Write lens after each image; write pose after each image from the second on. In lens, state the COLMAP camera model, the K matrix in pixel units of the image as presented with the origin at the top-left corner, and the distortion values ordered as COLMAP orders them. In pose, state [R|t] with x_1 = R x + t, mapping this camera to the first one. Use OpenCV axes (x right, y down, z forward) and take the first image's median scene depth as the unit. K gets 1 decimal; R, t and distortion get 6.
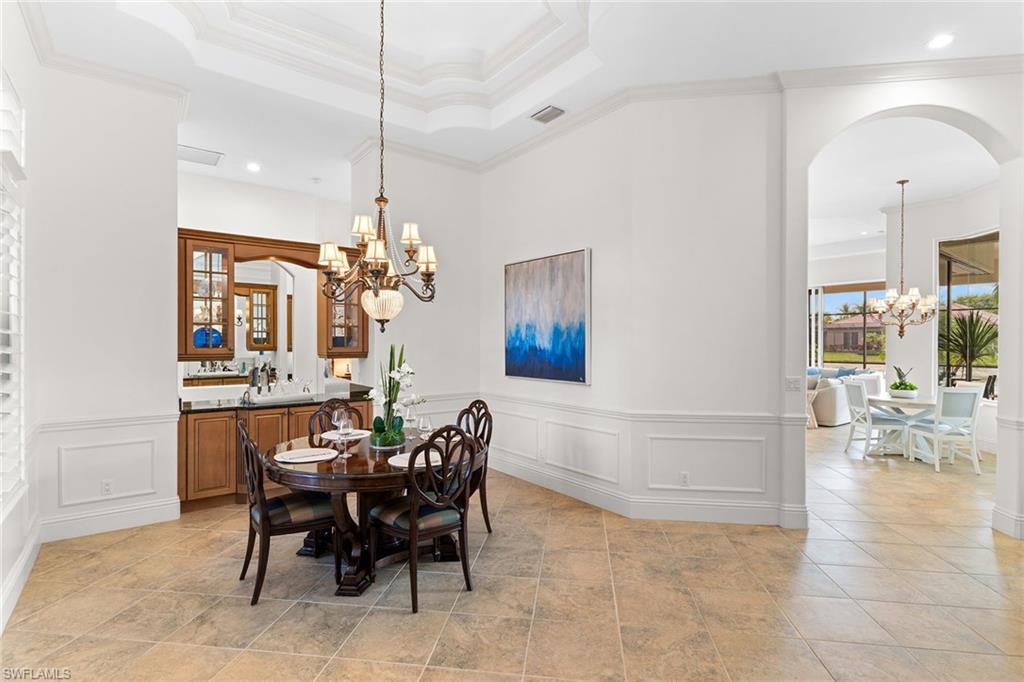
lens RADIAL K [[491.5, 0, 509.4], [0, 491.5, 344.1], [0, 0, 1]] dist [0.002692, -0.000051]
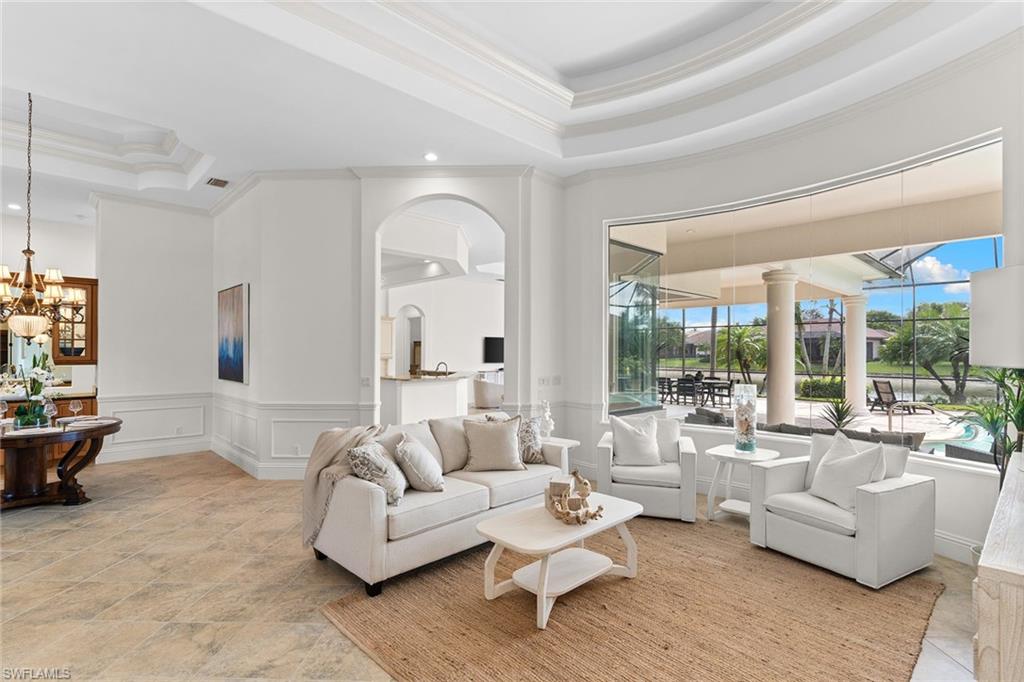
lens RADIAL K [[491.5, 0, 503.2], [0, 491.5, 347.7], [0, 0, 1]] dist [0.002692, -0.000051]
pose [[0.995082, 0.003082, 0.099004, 0.516772], [-0.001923, 0.999928, -0.011806, -0.001664], [-0.099033, 0.011558, 0.995017, -0.292744]]
